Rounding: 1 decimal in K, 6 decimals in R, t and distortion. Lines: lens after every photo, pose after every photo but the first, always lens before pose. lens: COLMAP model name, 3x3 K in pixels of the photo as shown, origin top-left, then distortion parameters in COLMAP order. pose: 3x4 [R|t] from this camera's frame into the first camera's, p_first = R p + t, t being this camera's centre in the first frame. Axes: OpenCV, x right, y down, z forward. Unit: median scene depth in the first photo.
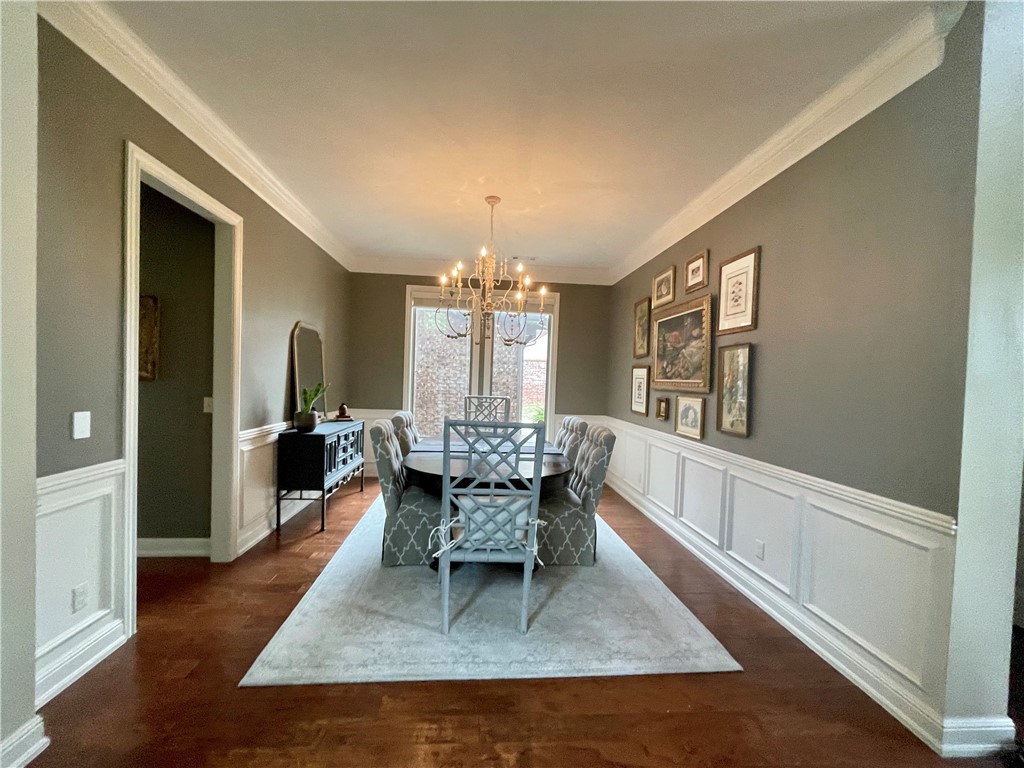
lens RADIAL K [[414.0, 0, 510.5], [0, 414.0, 387.8], [0, 0, 1]] dist [-0.010590, -0.000620]
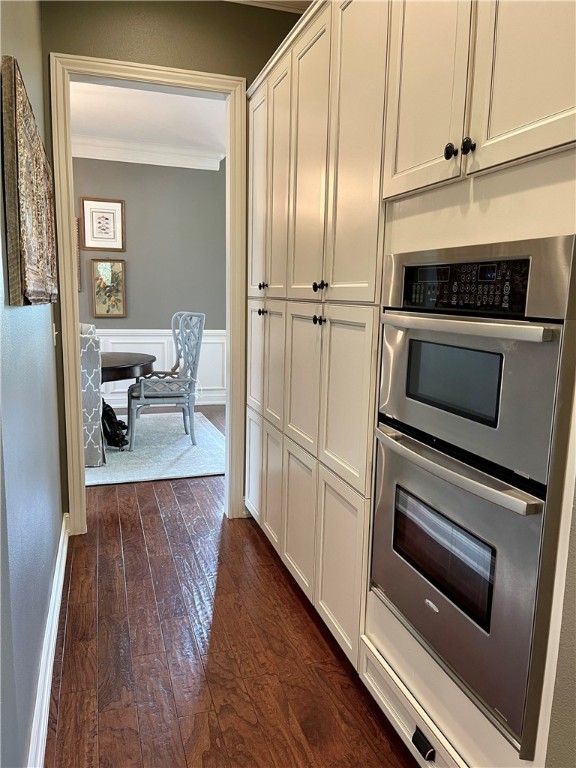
lens RADIAL K [[584.0, 0, 287.6], [0, 584.0, 386.0], [0, 0, 1]] dist [0.000882, -0.000517]
pose [[-0.226963, -0.192956, 0.954597, -1.830326], [-0.008799, 0.980543, 0.196108, -0.075000], [-0.973864, 0.036110, -0.224245, 0.865078]]
